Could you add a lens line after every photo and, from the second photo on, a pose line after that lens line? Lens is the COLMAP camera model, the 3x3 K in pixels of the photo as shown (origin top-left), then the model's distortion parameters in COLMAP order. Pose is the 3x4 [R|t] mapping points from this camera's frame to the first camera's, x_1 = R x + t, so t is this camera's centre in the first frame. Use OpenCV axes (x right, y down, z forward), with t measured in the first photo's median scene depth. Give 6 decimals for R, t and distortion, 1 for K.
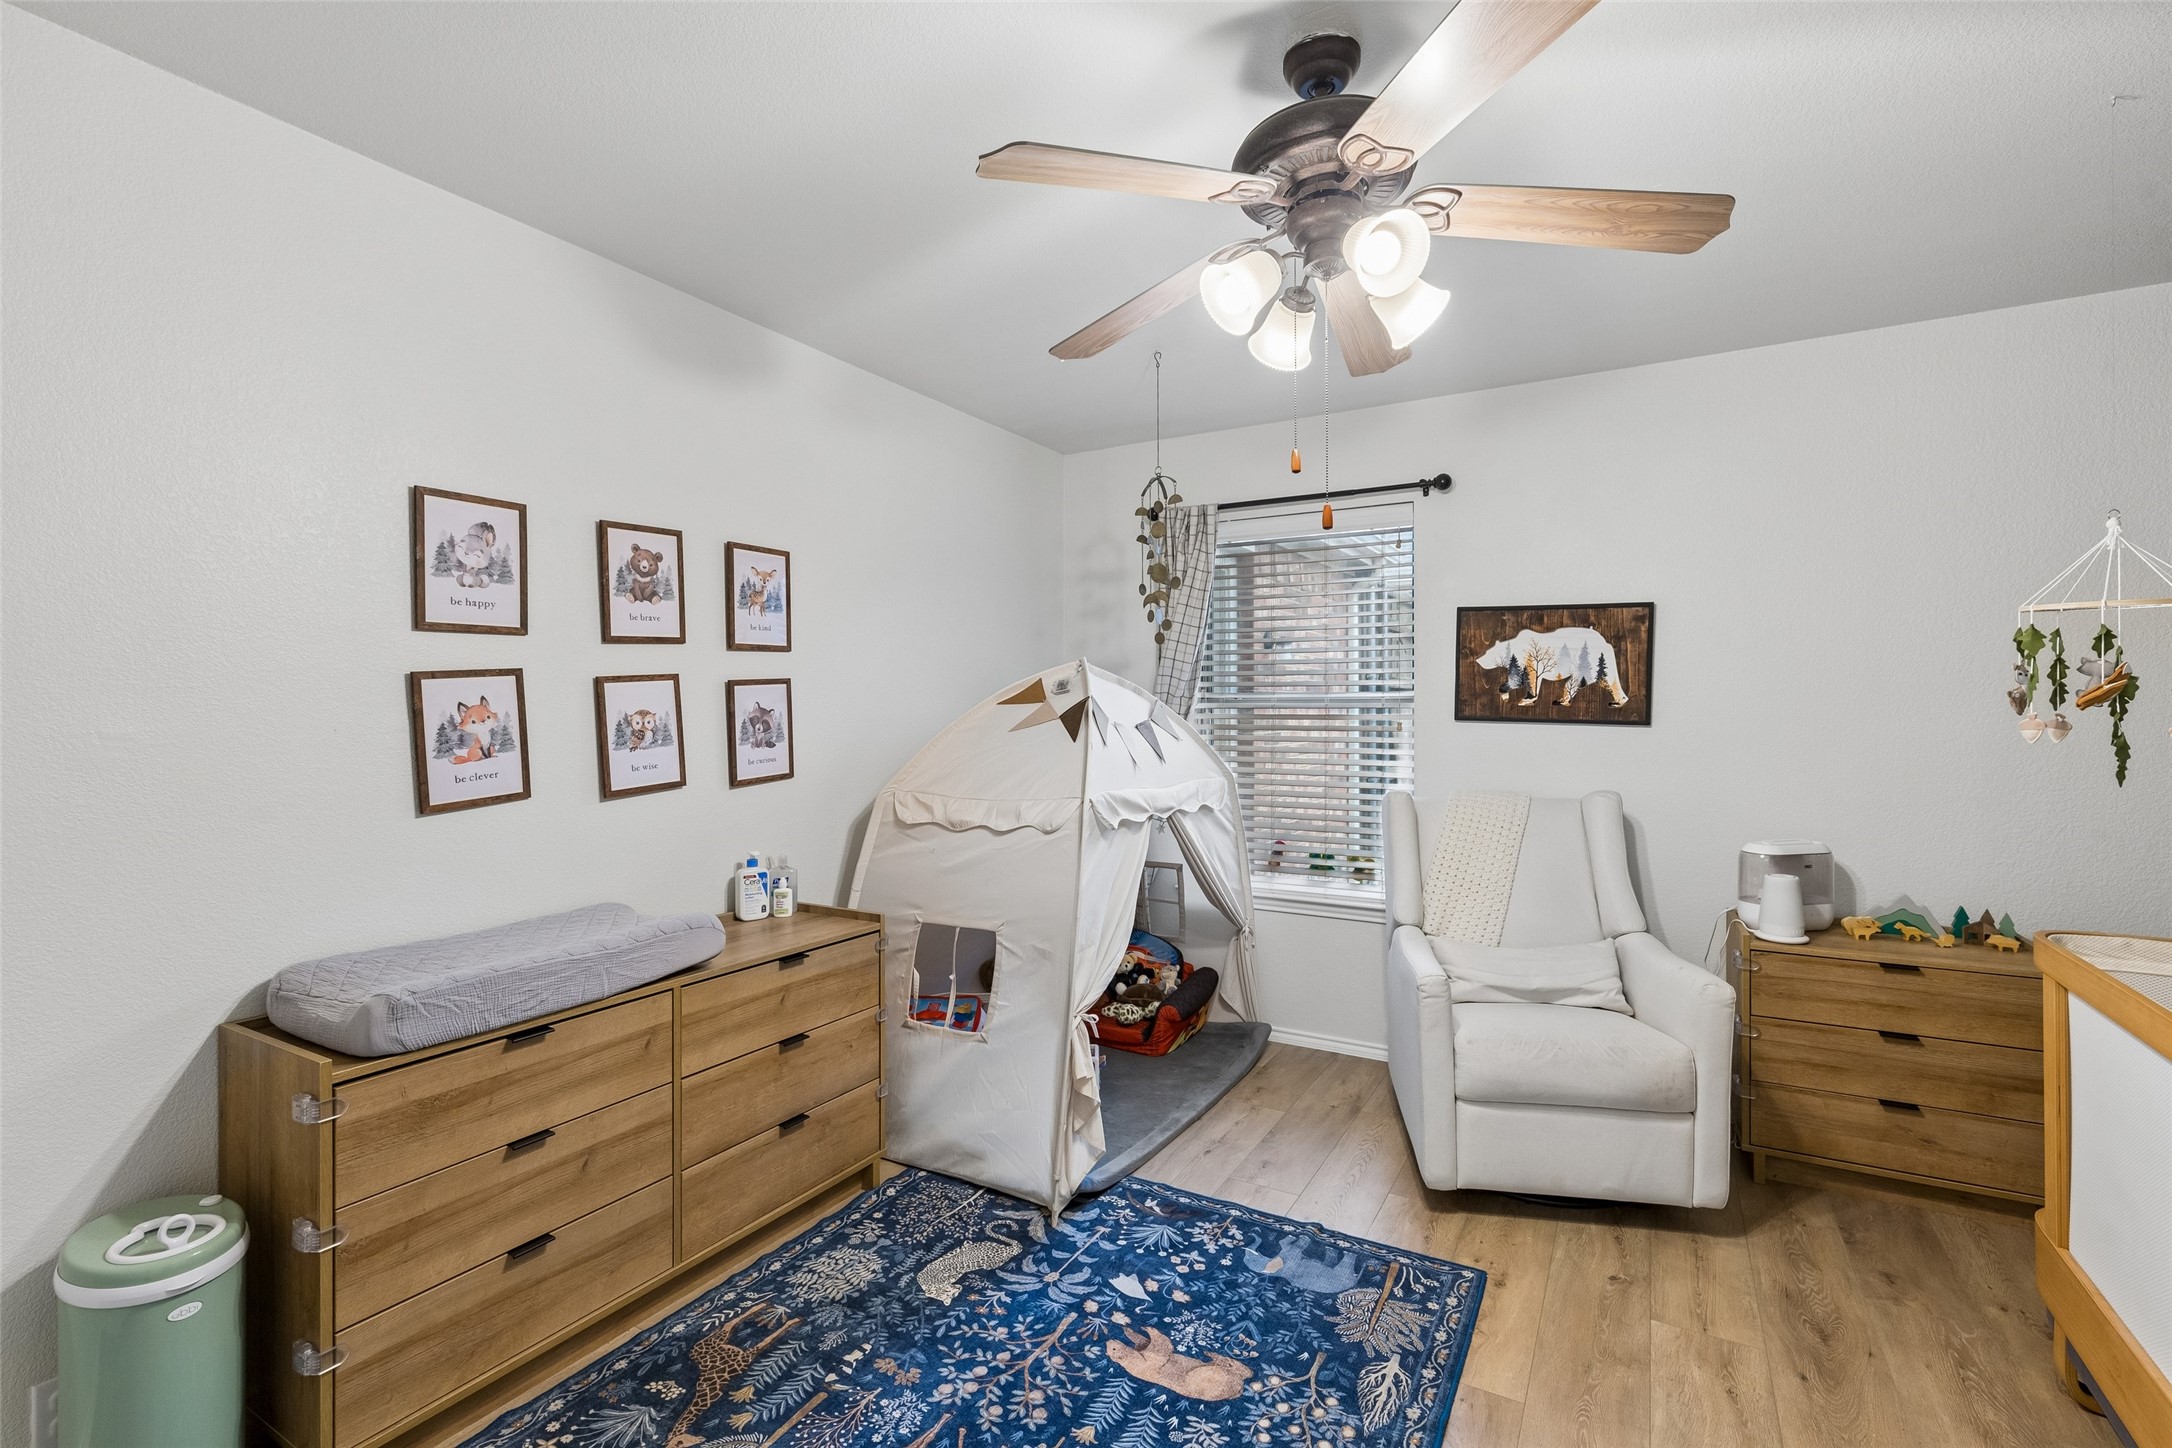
lens RADIAL K [[990.3, 0, 1074.2], [0, 990.3, 714.8], [0, 0, 1]] dist [0.010063, -0.002787]
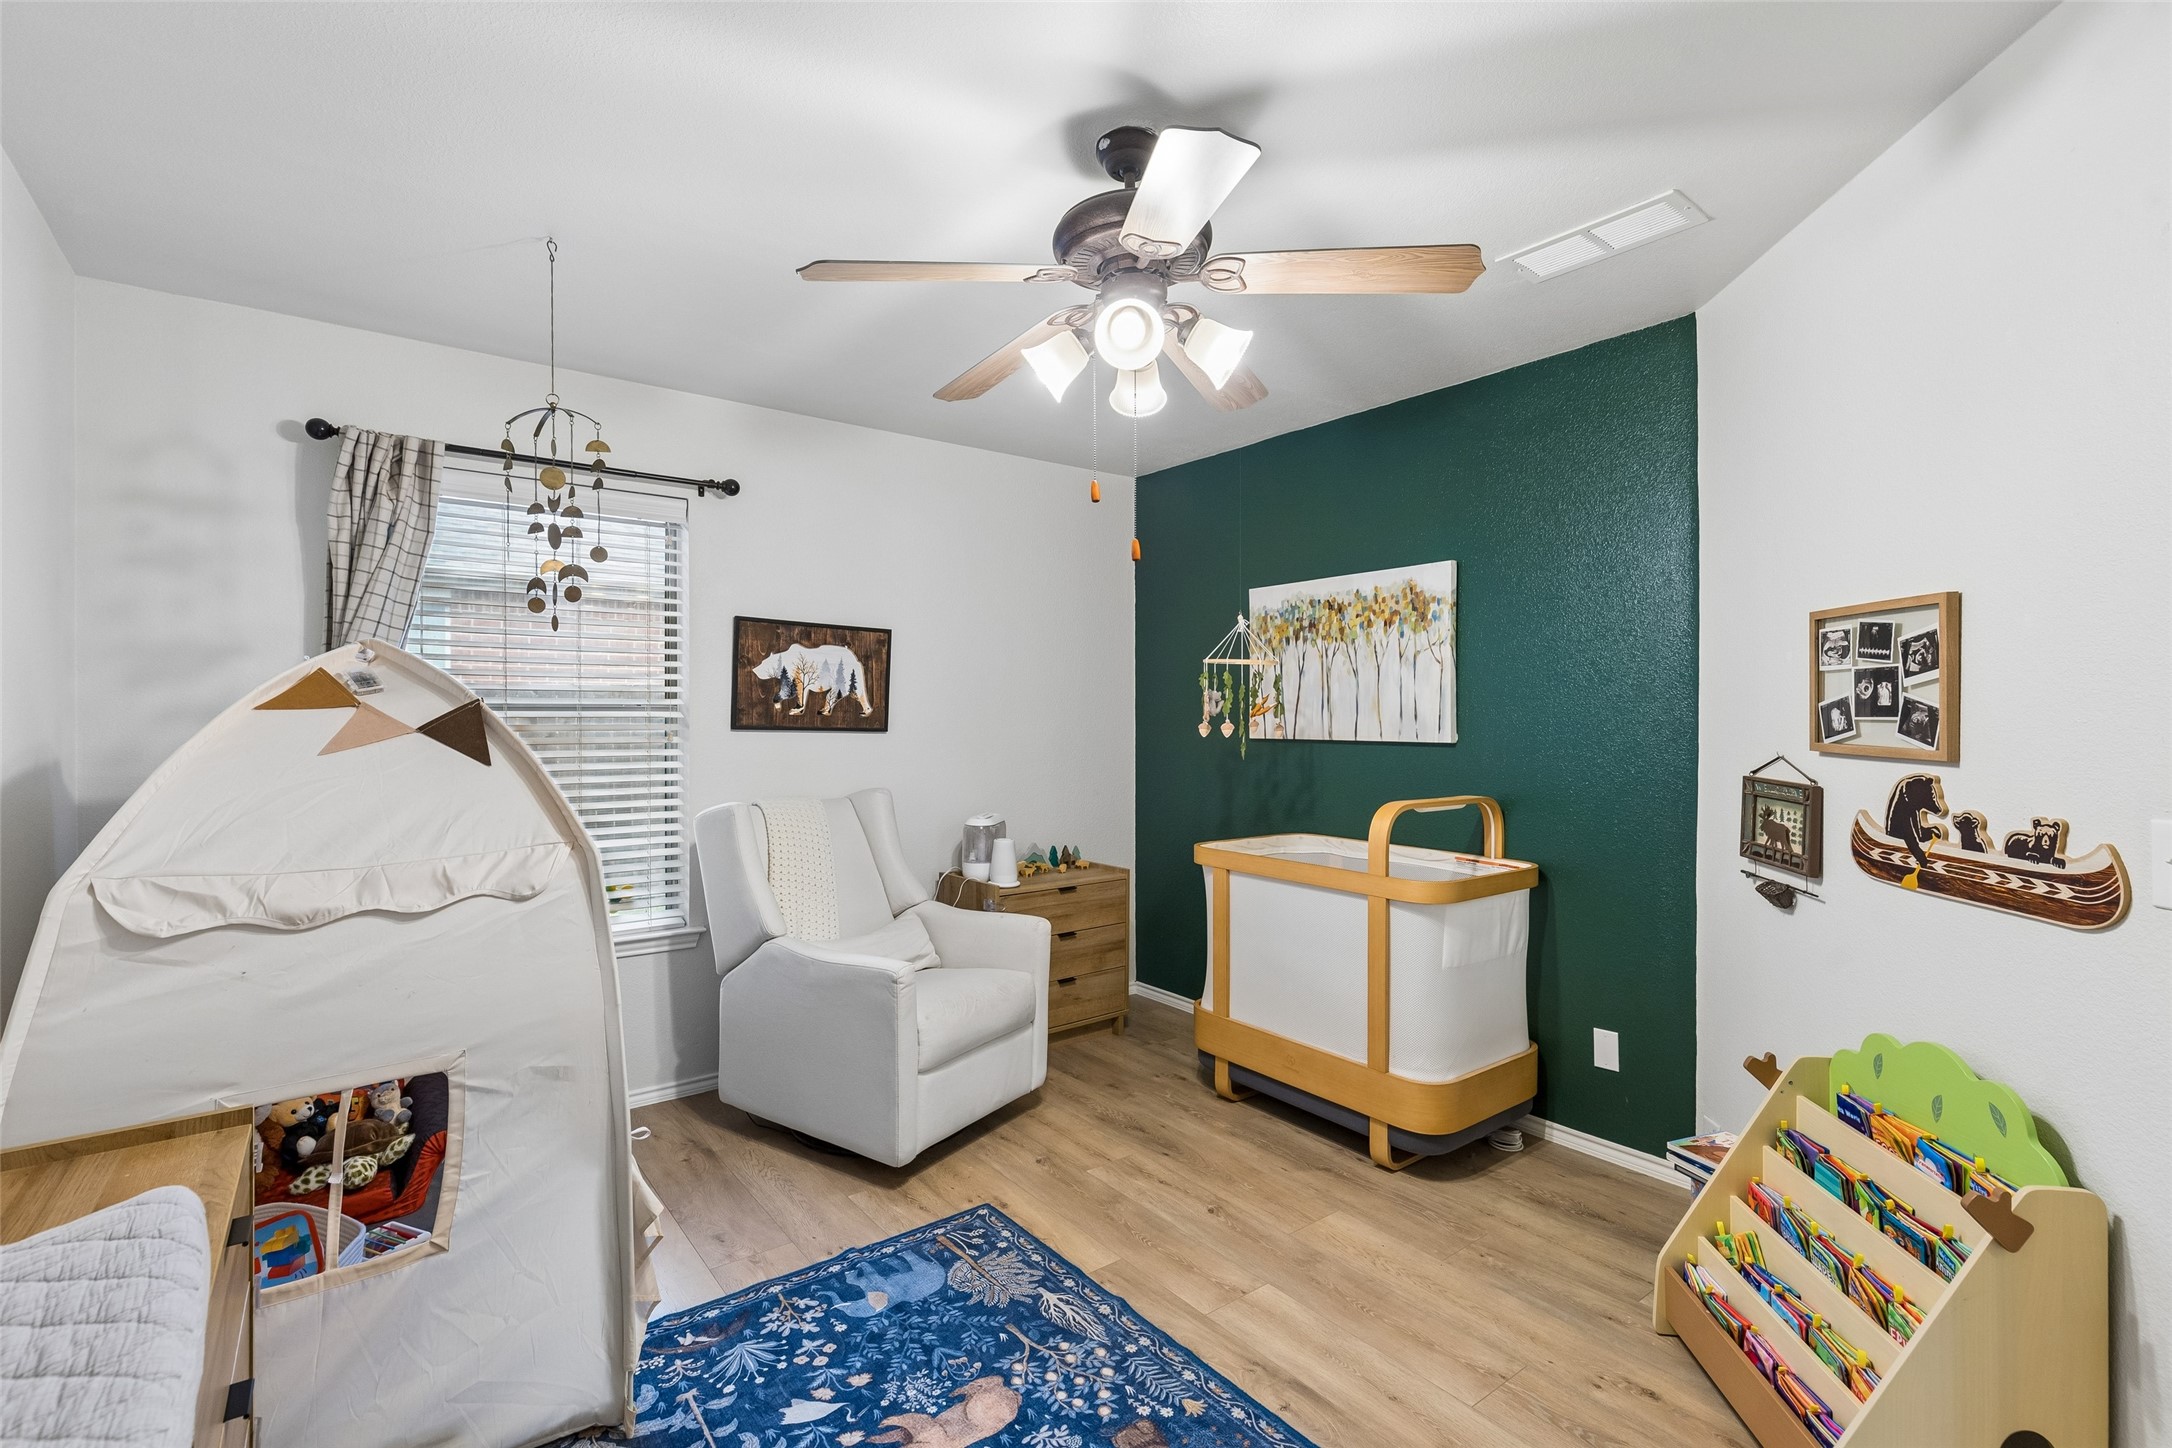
lens RADIAL K [[990.3, 0, 1076.7], [0, 990.3, 724.6], [0, 0, 1]] dist [0.010063, -0.002787]
pose [[0.378110, -0.005662, 0.925743, -0.582642], [0.006912, 0.999971, 0.003292, -0.000413], [-0.925735, 0.005154, 0.378138, 0.440611]]
